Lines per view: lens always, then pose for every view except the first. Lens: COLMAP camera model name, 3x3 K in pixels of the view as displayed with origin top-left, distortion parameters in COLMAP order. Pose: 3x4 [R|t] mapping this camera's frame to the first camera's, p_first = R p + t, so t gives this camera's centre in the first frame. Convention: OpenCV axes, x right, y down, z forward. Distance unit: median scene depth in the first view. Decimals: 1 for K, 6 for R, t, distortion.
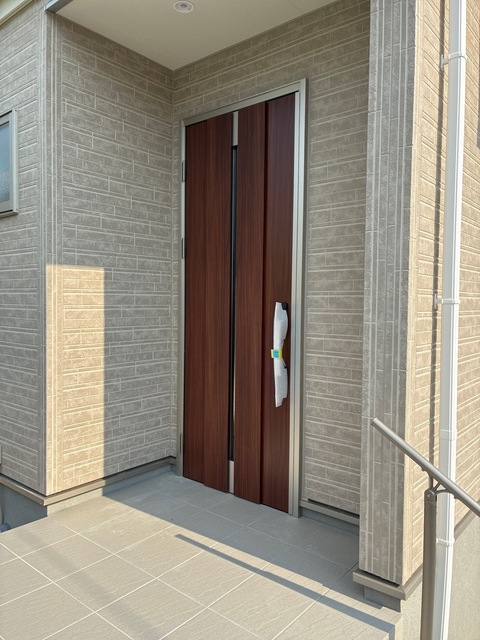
lens RADIAL K [[489.5, 0, 240.0], [0, 489.5, 317.3], [0, 0, 1]] dist [0.058529, -0.002918]
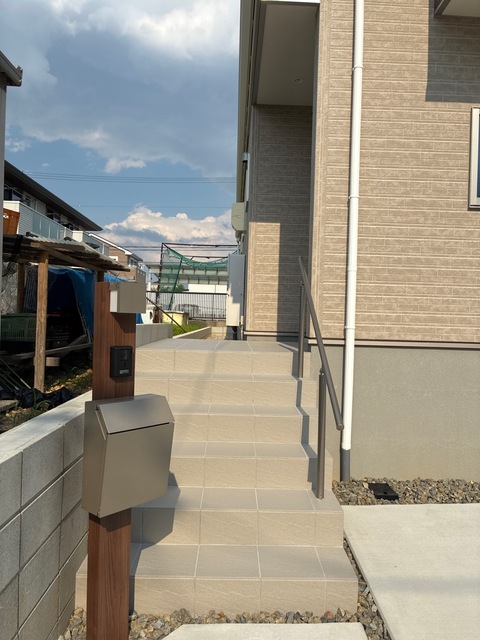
lens RADIAL K [[489.5, 0, 241.6], [0, 489.5, 320.8], [0, 0, 1]] dist [0.058529, -0.002918]
pose [[0.658165, 0.007661, -0.752835, 1.083105], [-0.049371, 0.998235, -0.033004, 0.359431], [0.751253, 0.058890, 0.657382, -0.358680]]
